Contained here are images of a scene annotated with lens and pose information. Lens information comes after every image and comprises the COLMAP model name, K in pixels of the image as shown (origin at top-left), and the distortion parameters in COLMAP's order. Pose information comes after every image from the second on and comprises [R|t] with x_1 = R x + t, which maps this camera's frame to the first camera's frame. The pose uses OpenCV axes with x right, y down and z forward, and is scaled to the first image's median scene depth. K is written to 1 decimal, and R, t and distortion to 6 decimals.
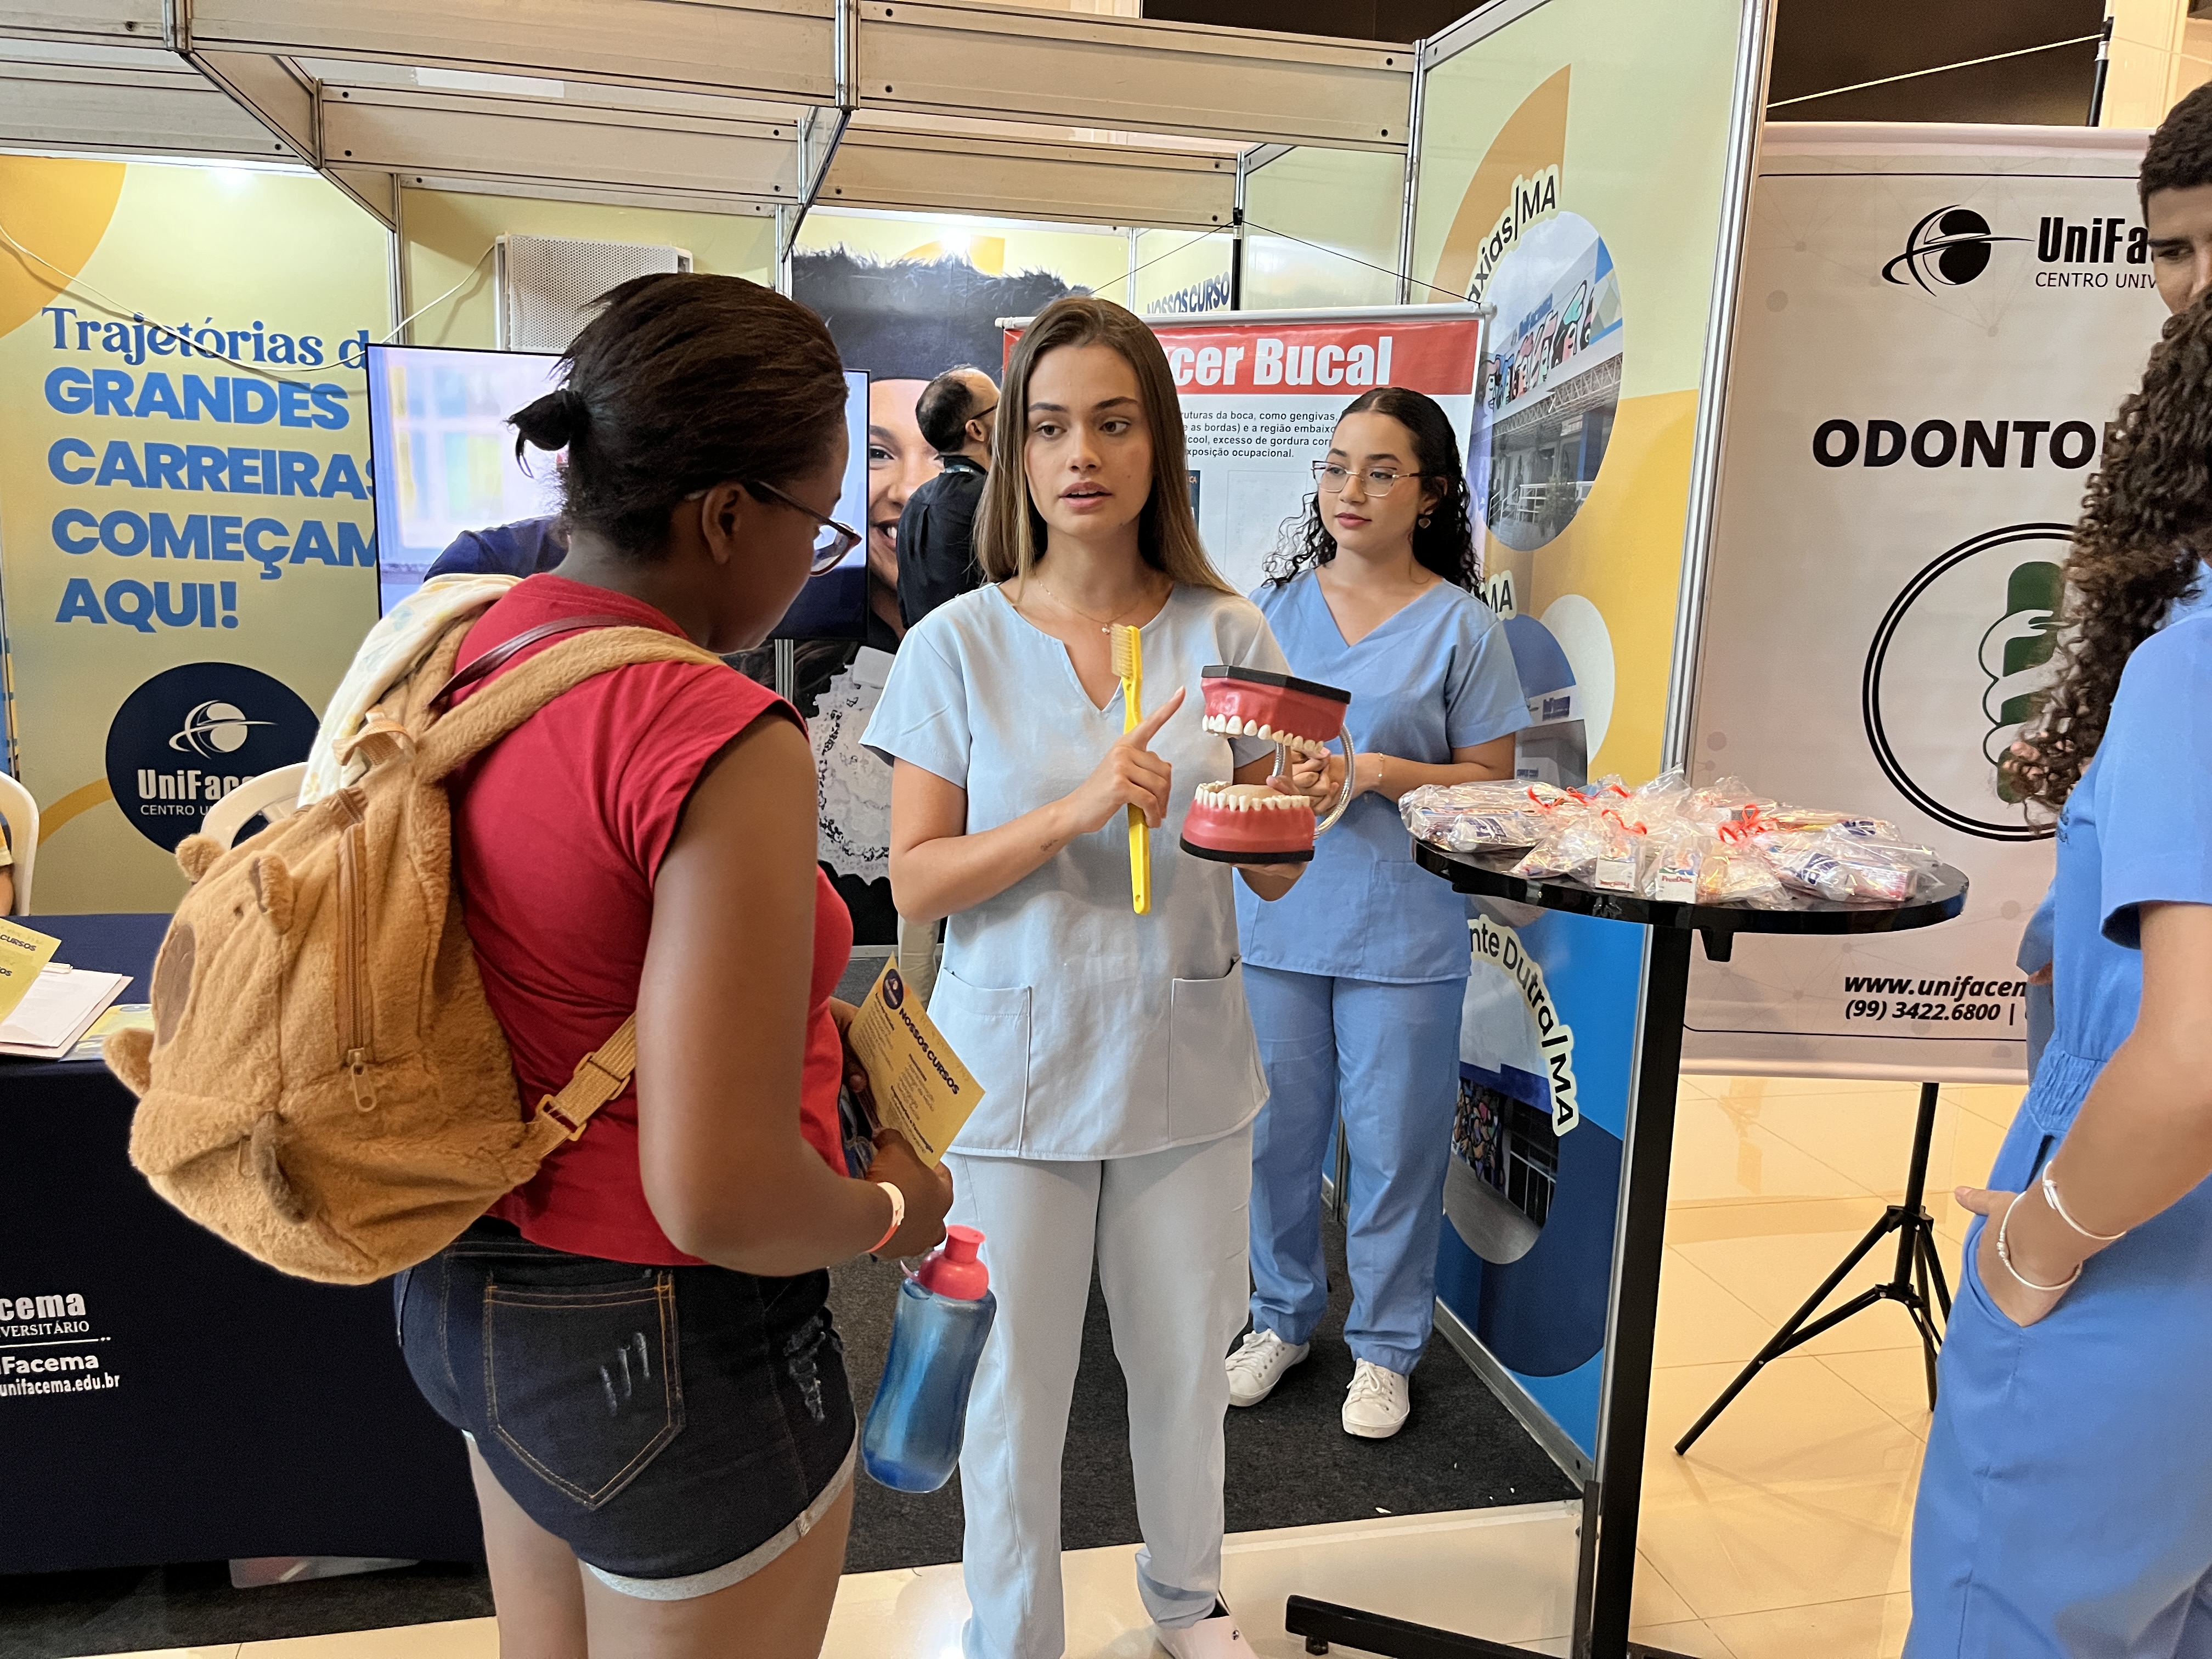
lens RADIAL K [[1705.3, 0, 1123.5], [0, 1705.3, 820.8], [0, 0, 1]] dist [0.078176, -0.117082]
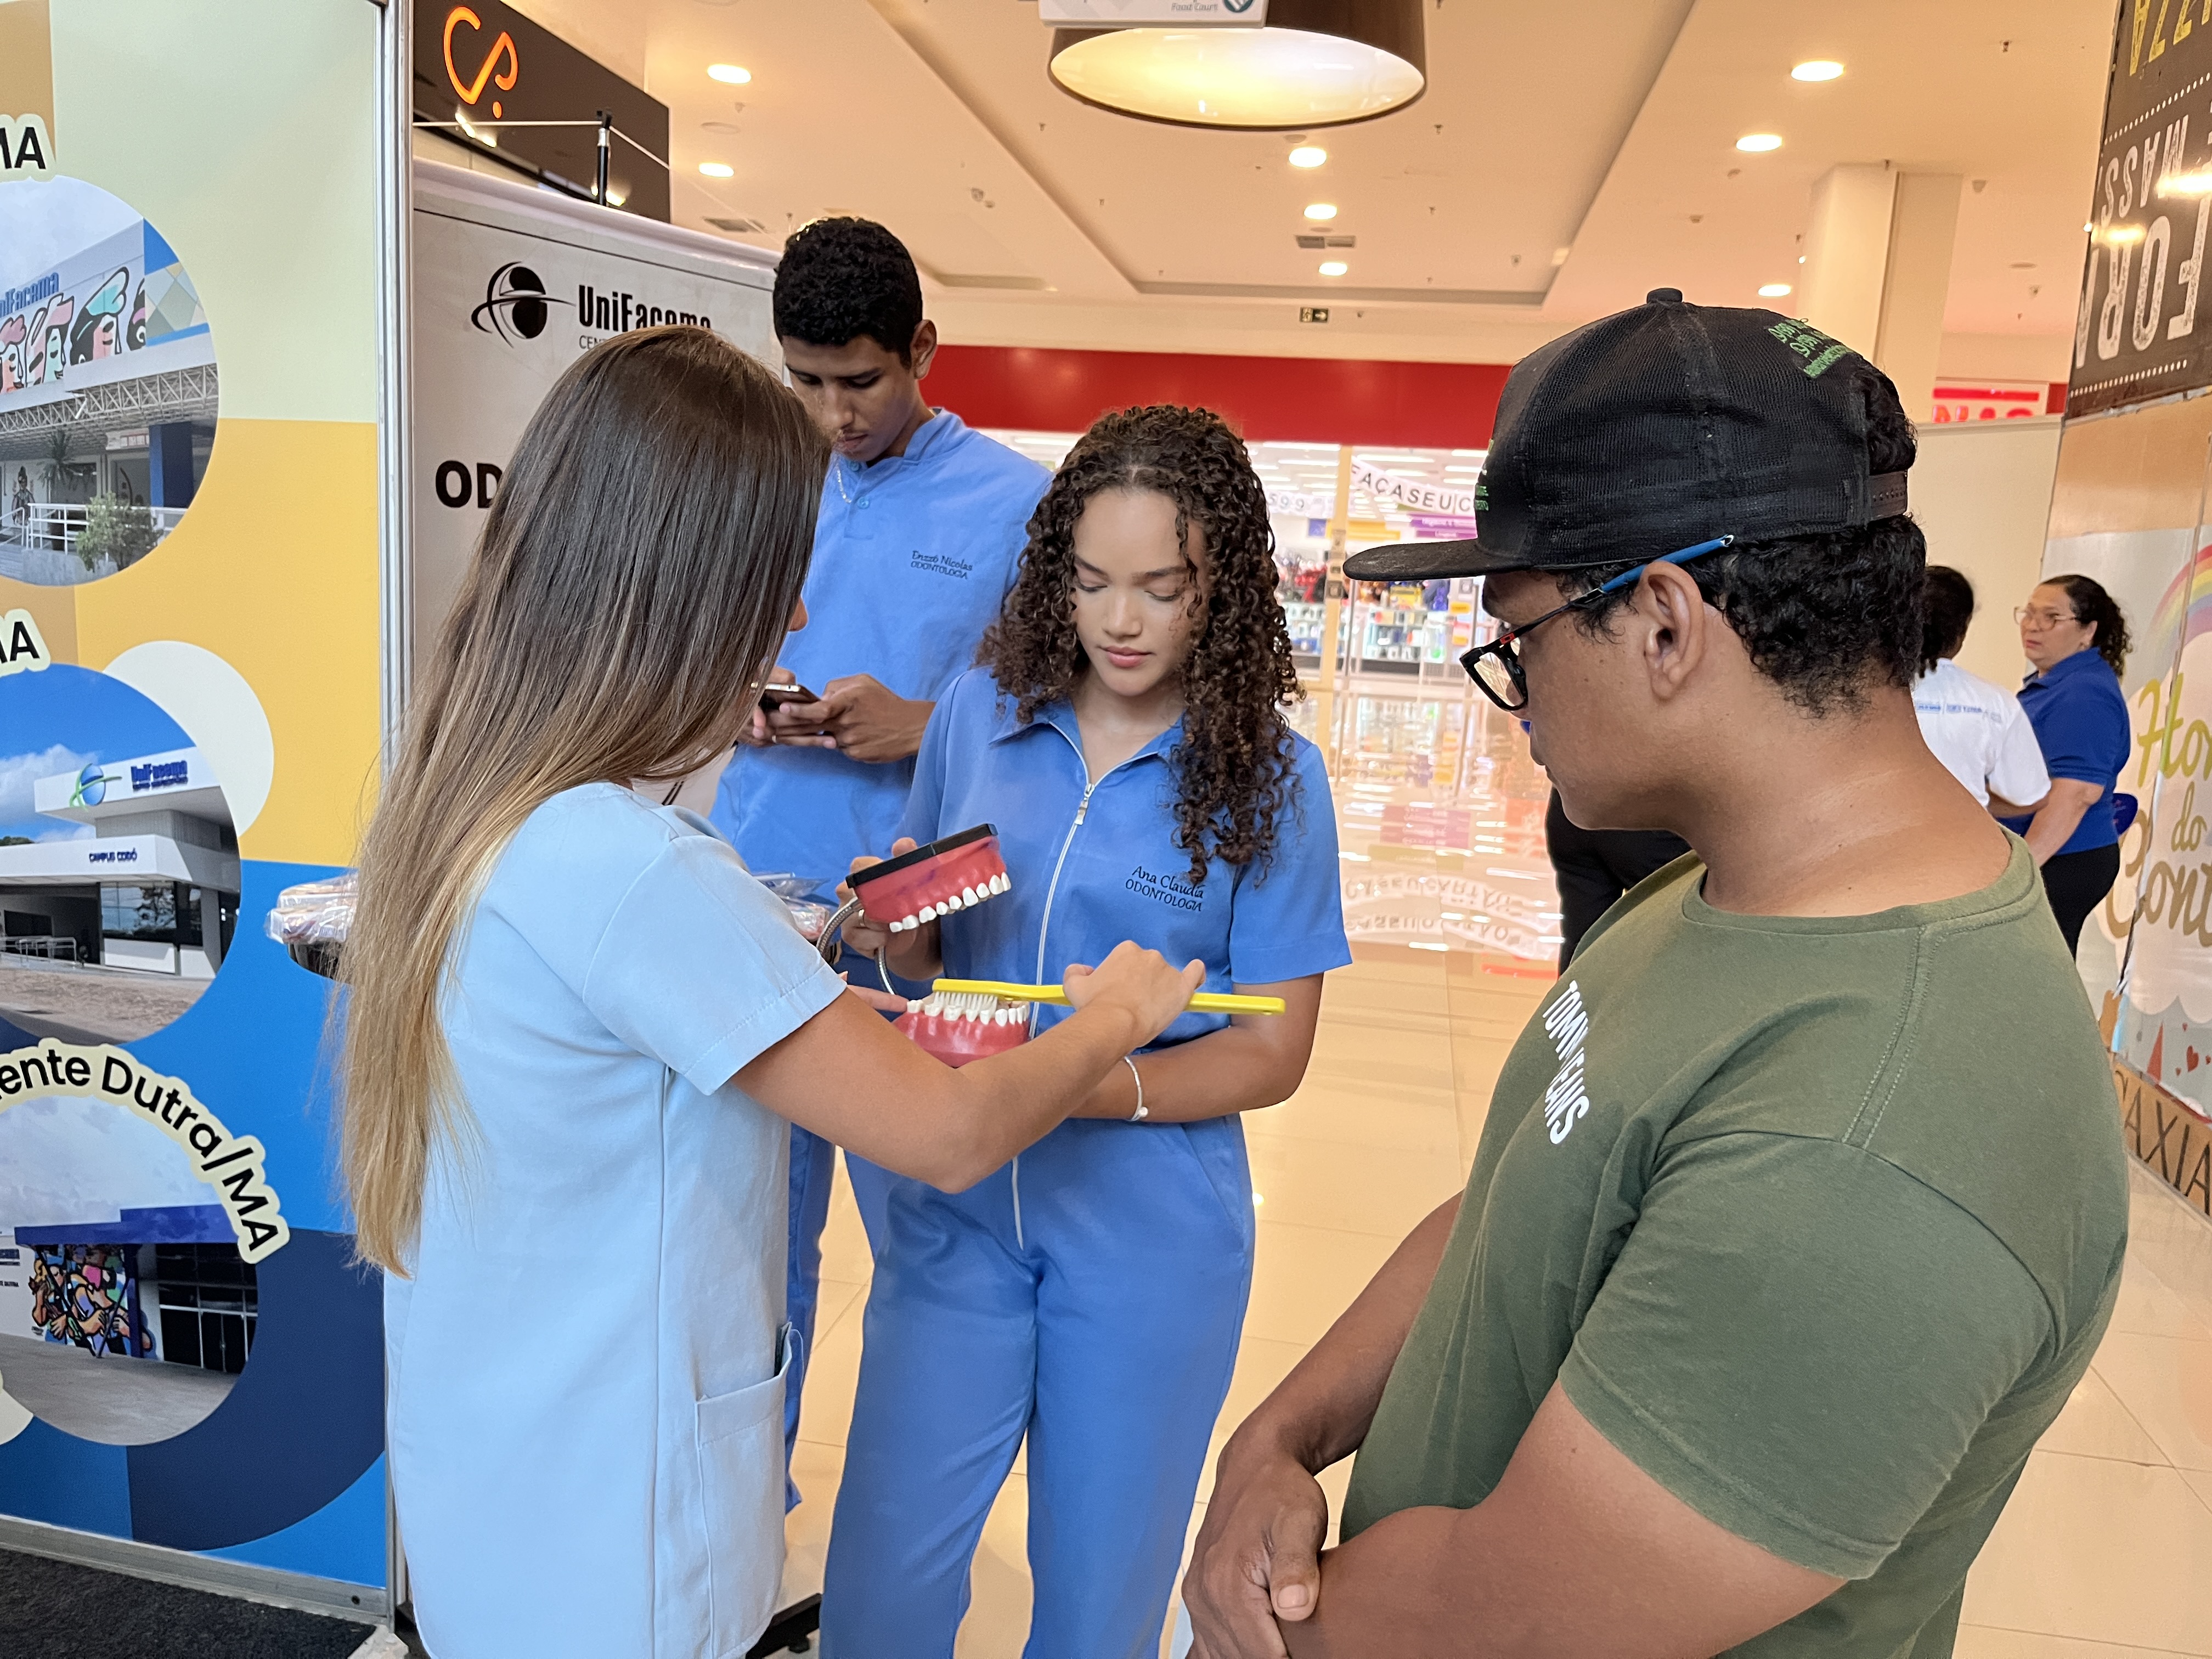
lens RADIAL K [[1678.1, 0, 1081.4], [0, 1678.1, 814.4], [0, 0, 1]] dist [0.080541, -0.117397]
pose [[0.412929, -0.147919, 0.898671, -0.313088], [0.121902, 0.986821, 0.106415, -0.080624], [-0.902568, 0.065608, 0.425519, 0.239934]]
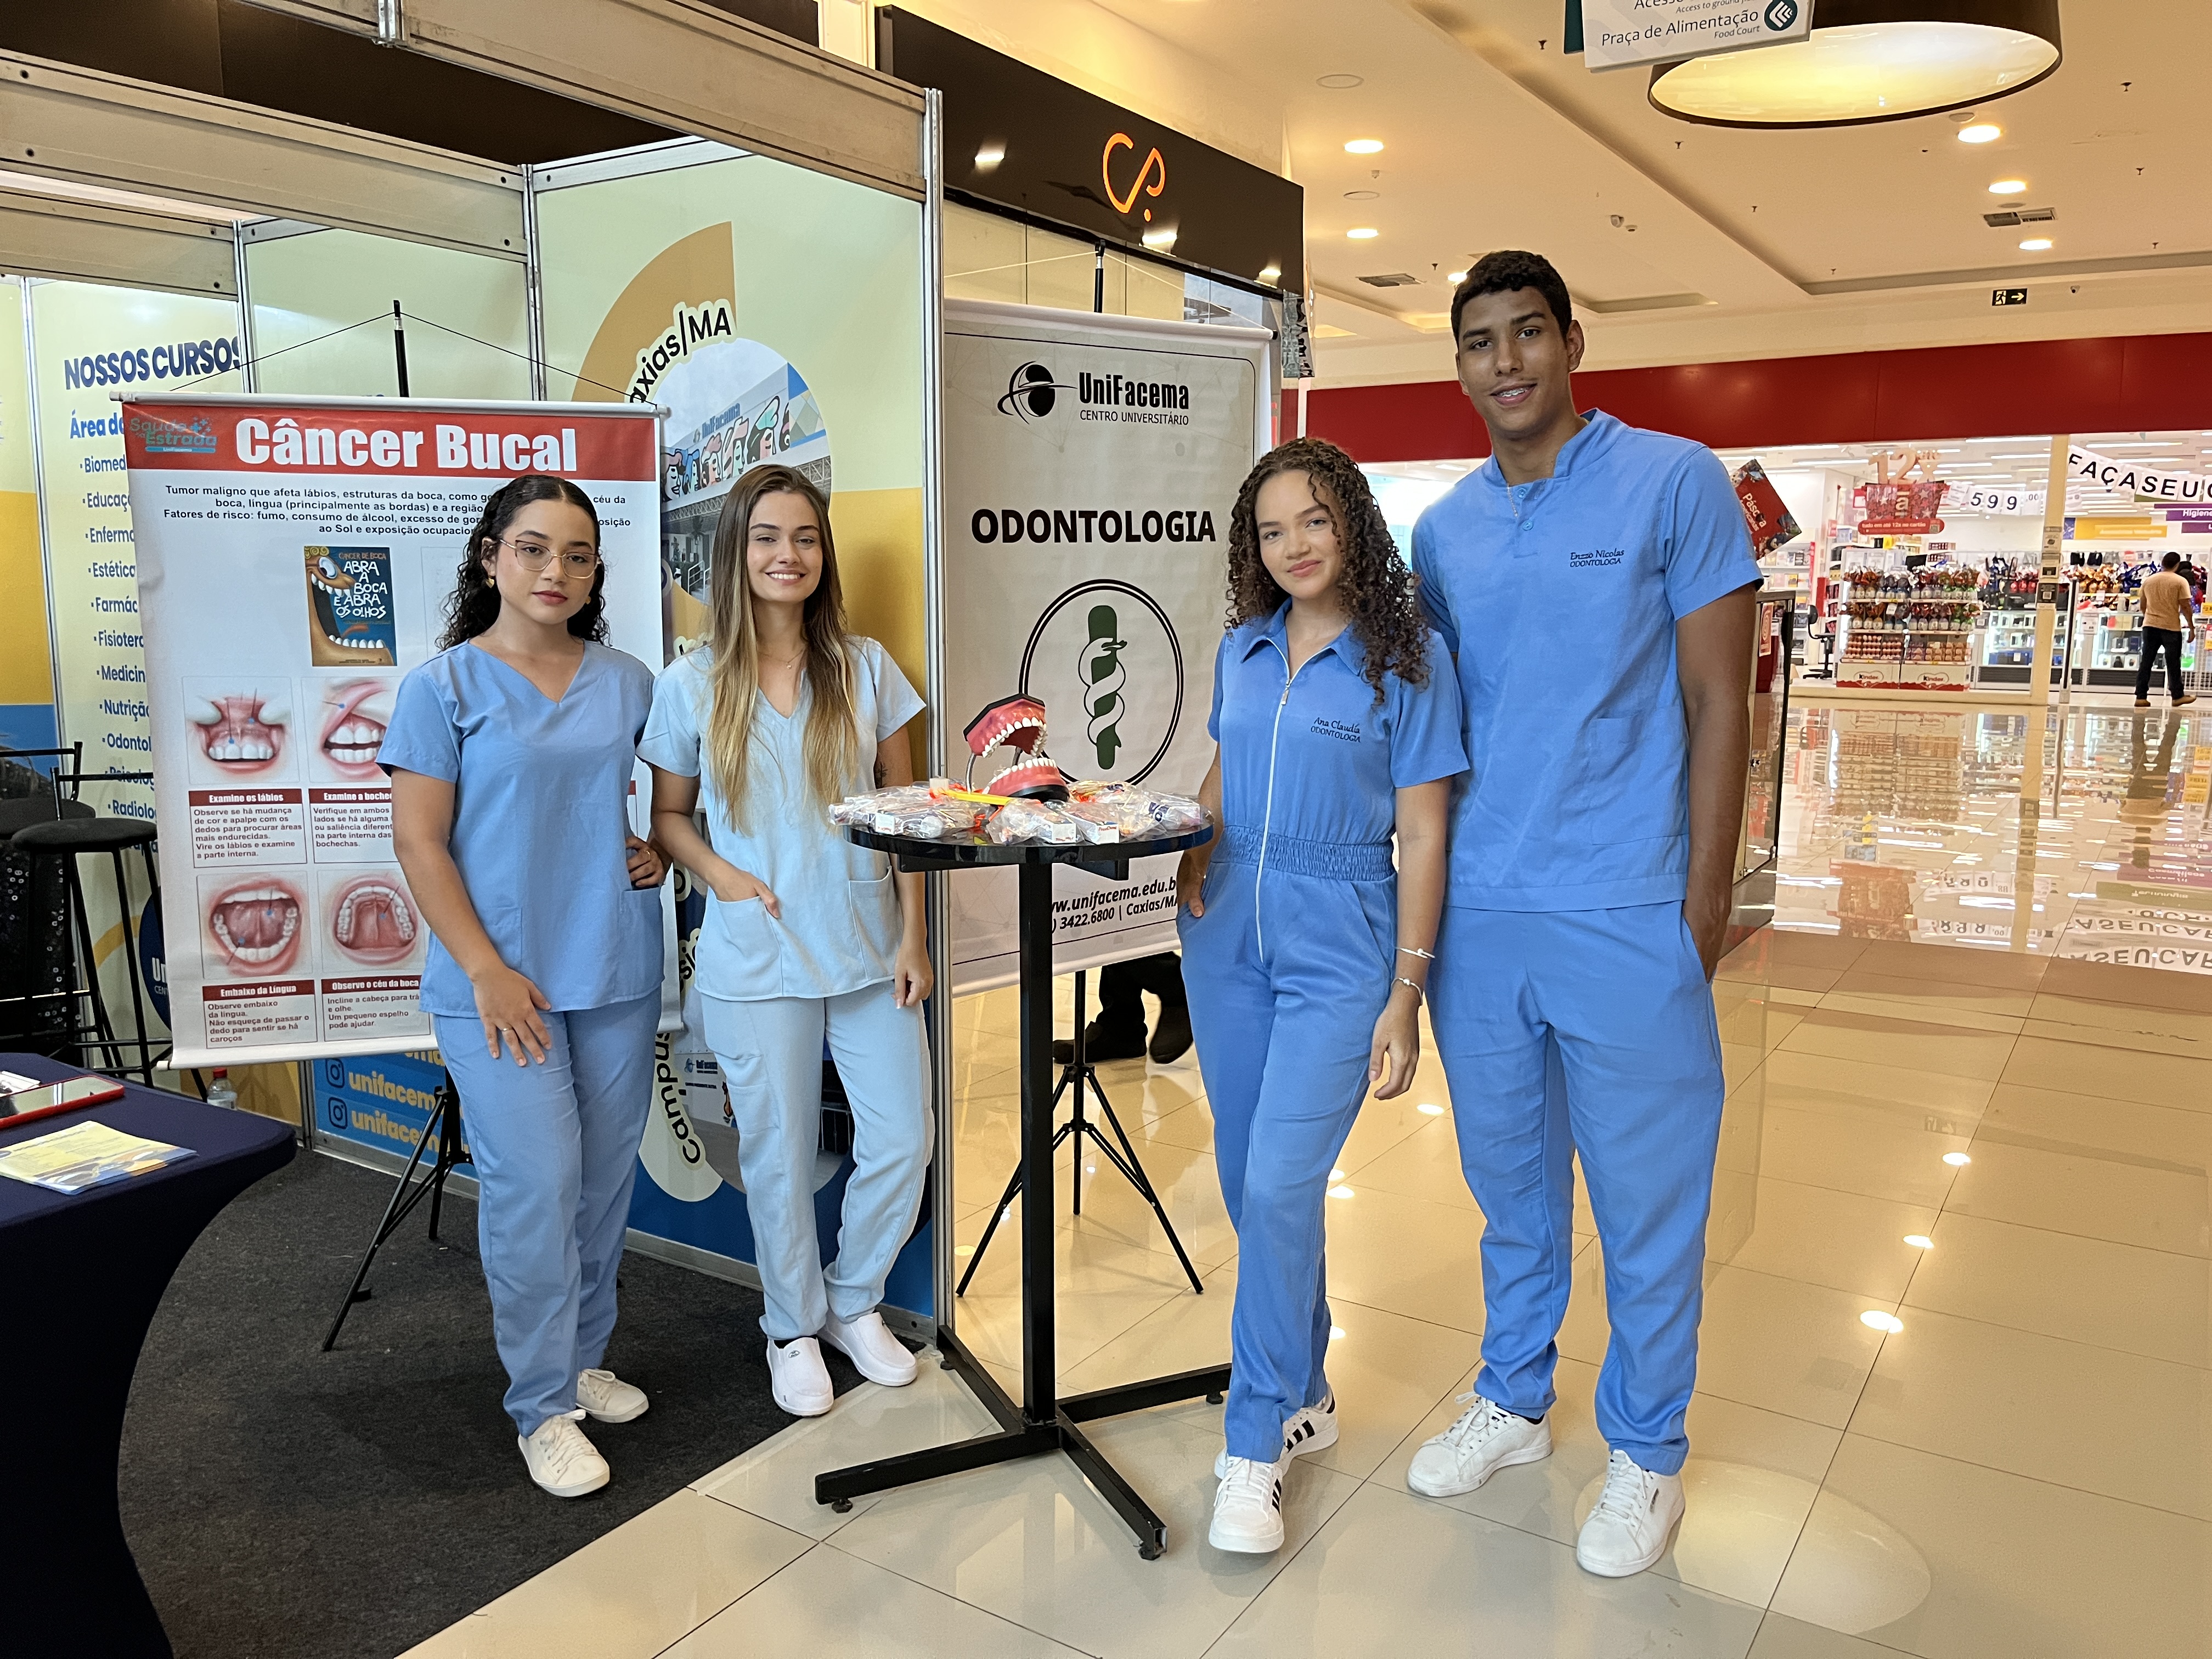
lens RADIAL K [[1667.7, 0, 1113.0], [0, 1667.7, 846.9], [0, 0, 1]] dist [0.050261, -0.061053]
pose [[0.724163, -0.141129, 0.675034, -0.414097], [0.146910, 0.987938, 0.048945, -0.012869], [-0.673799, 0.063725, 0.736162, -0.041538]]
